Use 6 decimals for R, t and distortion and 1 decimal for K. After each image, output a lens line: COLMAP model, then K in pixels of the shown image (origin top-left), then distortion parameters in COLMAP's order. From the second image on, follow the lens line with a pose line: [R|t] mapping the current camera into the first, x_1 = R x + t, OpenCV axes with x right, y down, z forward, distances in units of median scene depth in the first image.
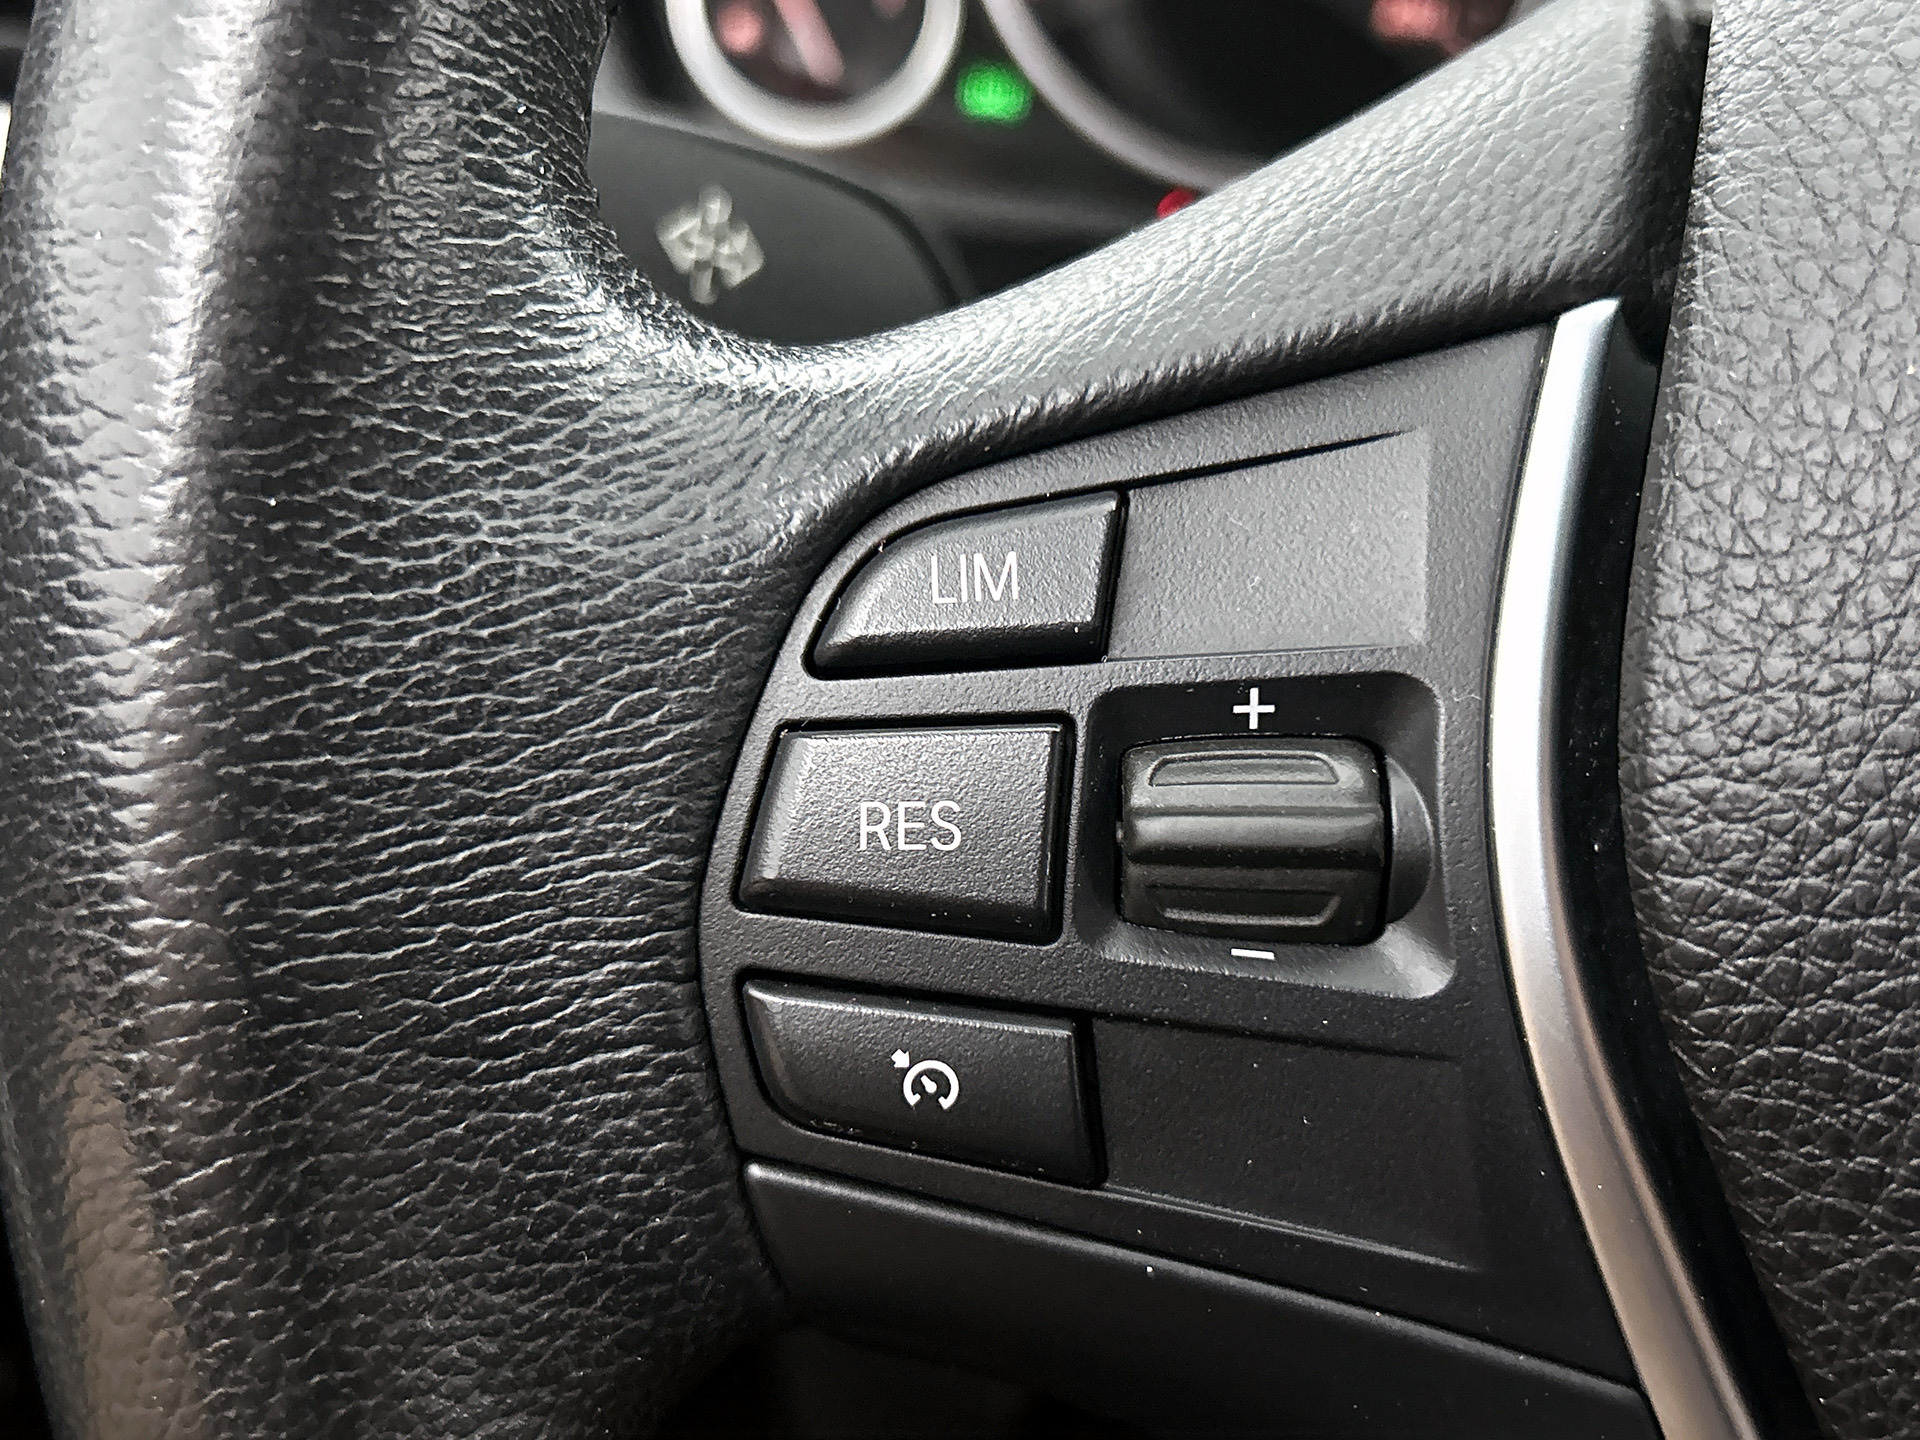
lens RADIAL K [[2083.9, 0, 962.0], [0, 2083.9, 716.0], [0, 0, 1]] dist [0.071429, 0.000000]
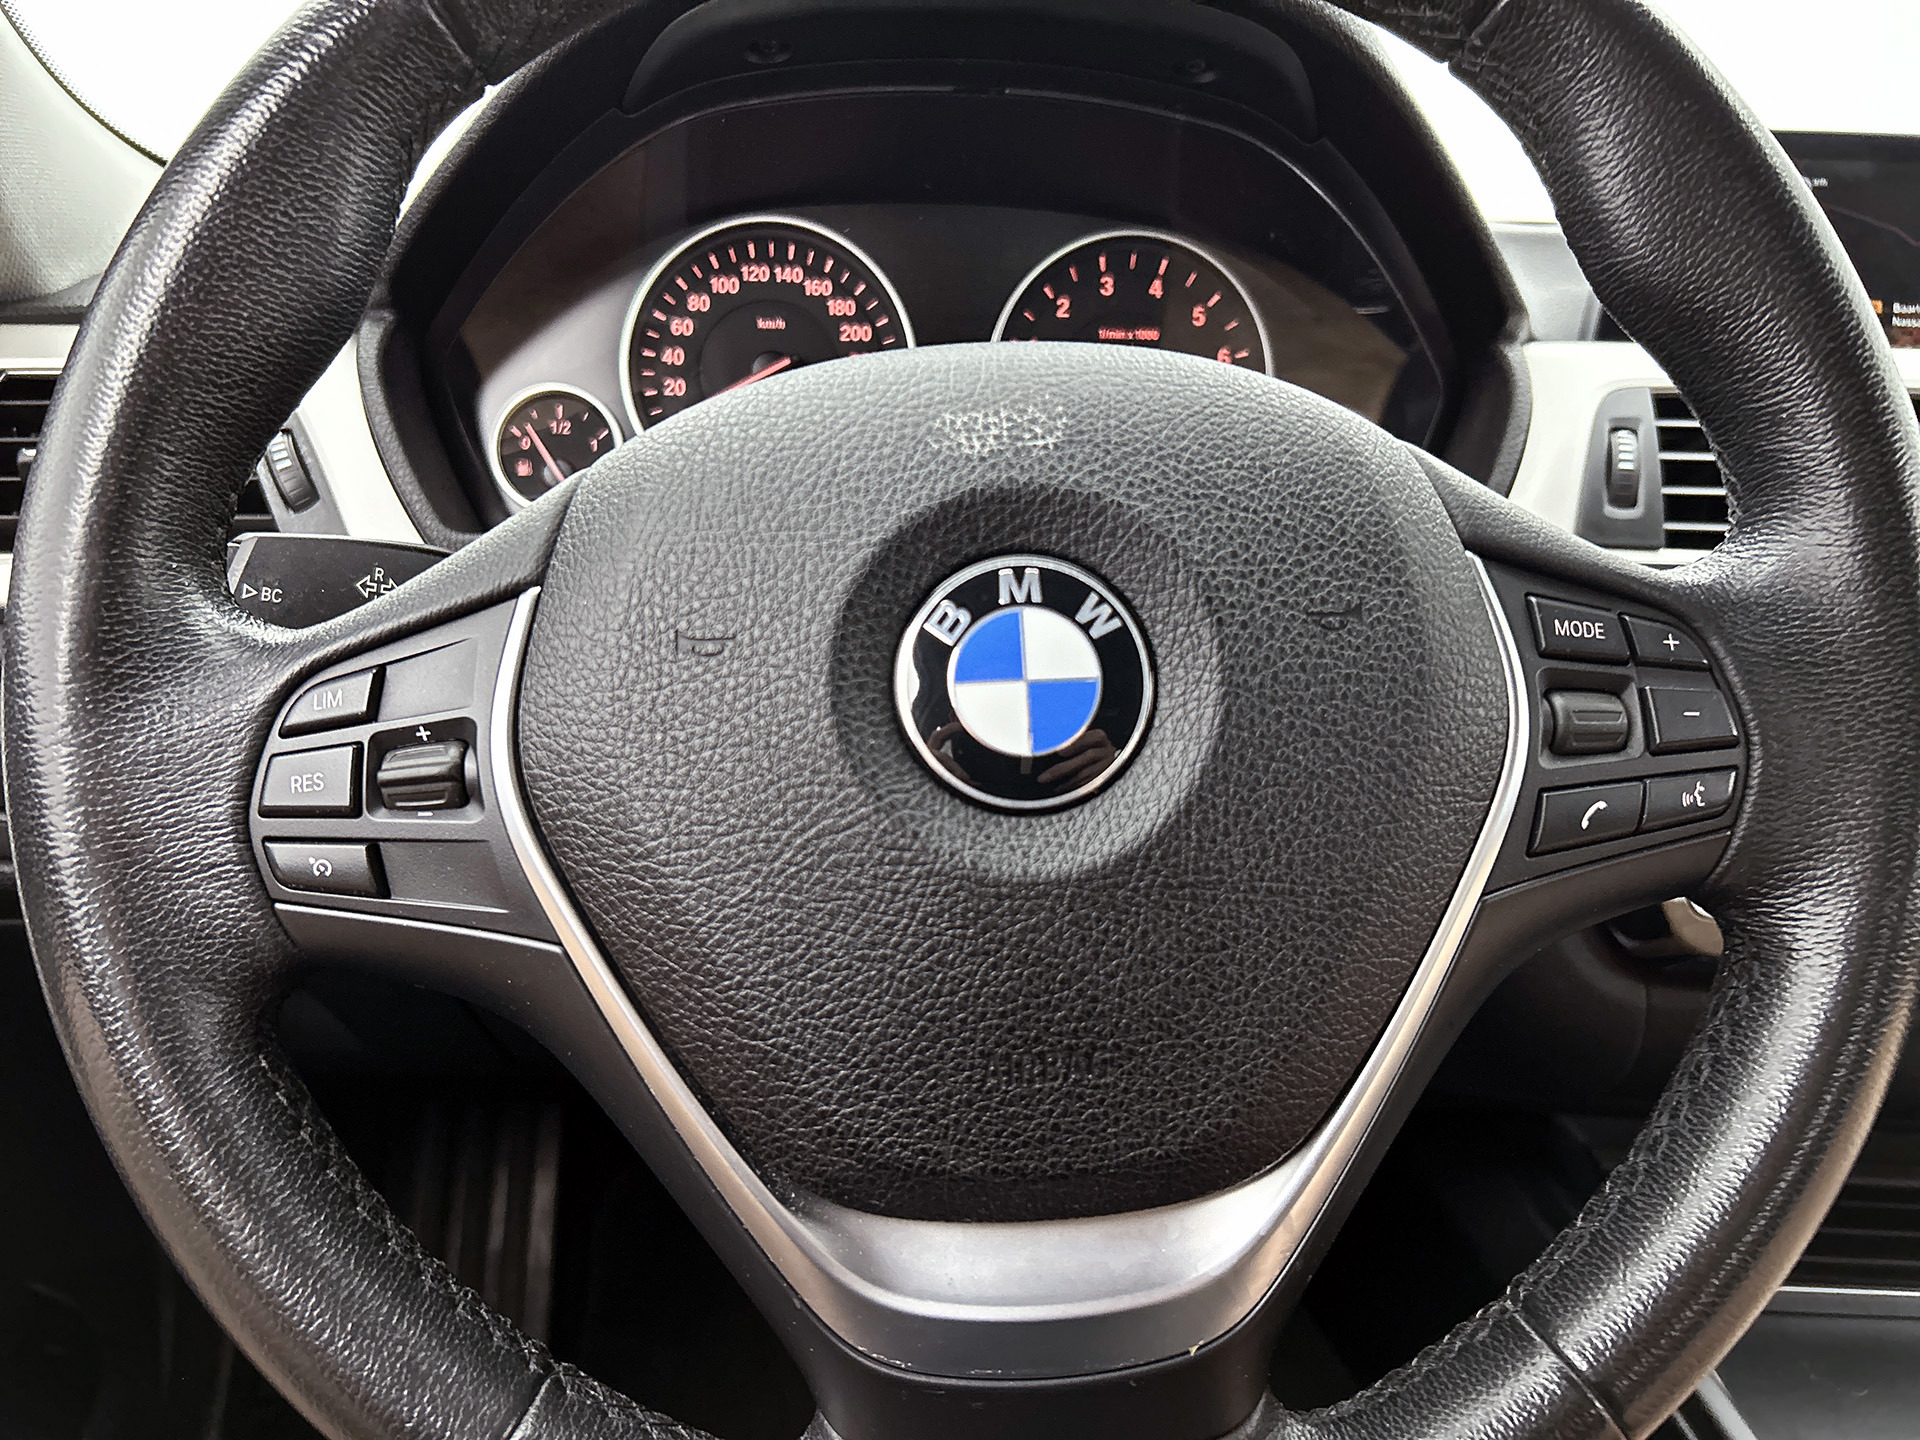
lens RADIAL K [[1439.2, 0, 953.5], [0, 1439.2, 735.3], [0, 0, 1]] dist [0.046007, -0.000509]
pose [[0.991150, -0.103894, -0.082624, 1.083249], [0.097948, 0.992508, -0.073030, 0.228798], [0.089593, 0.064291, 0.993901, -1.017936]]
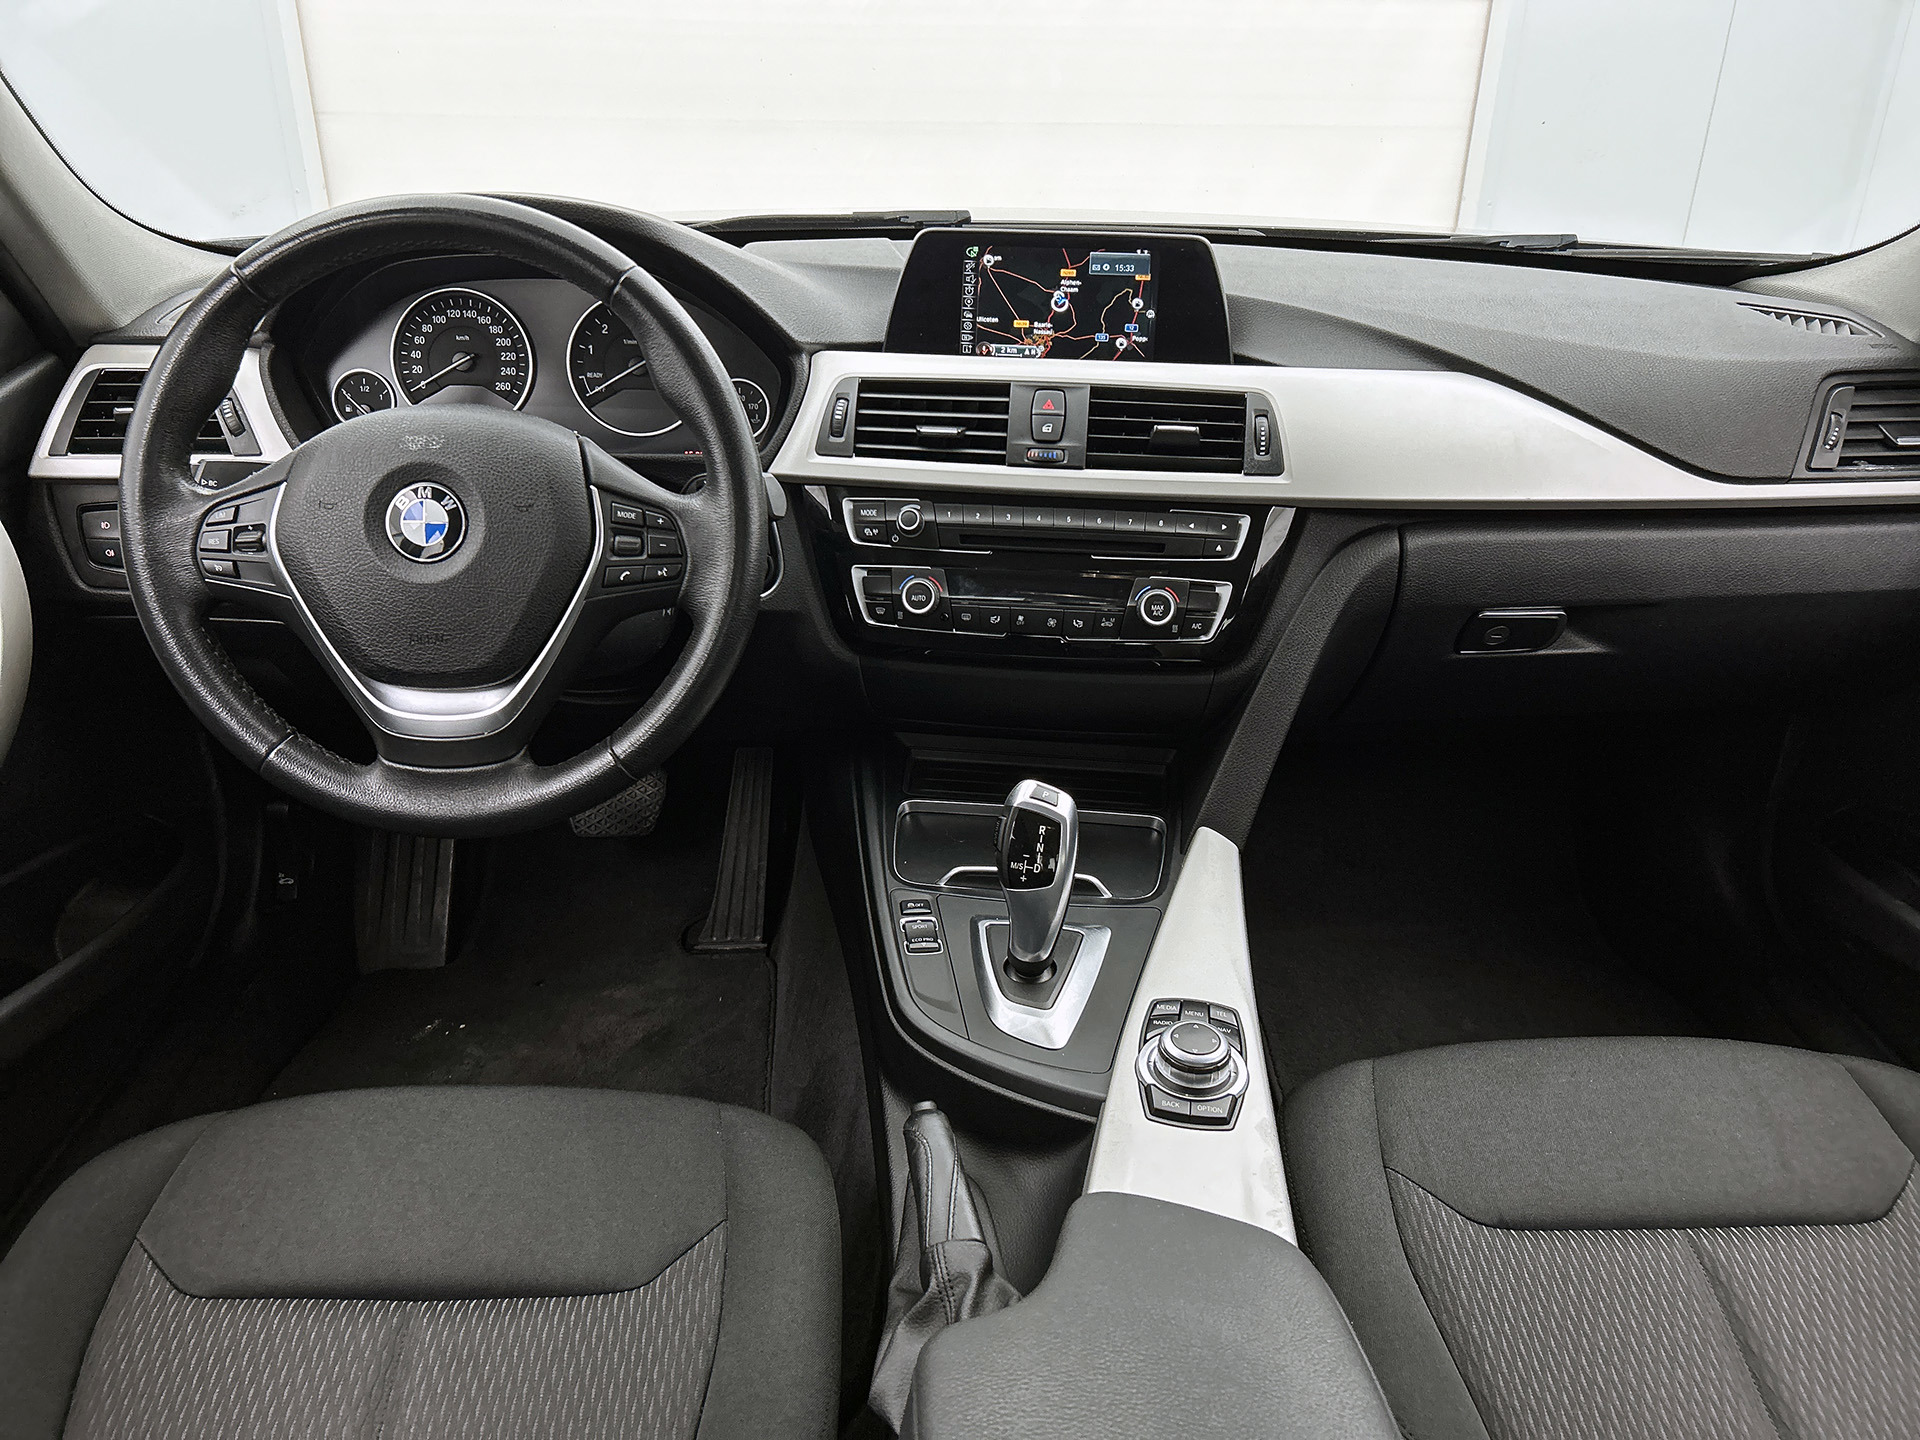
lens RADIAL K [[1439.2, 0, 949.8], [0, 1439.2, 773.3], [0, 0, 1]] dist [0.046007, -0.000509]
pose [[0.986729, -0.027737, -0.159987, 4.381283], [0.040981, 0.995946, 0.080080, 0.719897], [0.157117, -0.085574, 0.983866, -5.199908]]
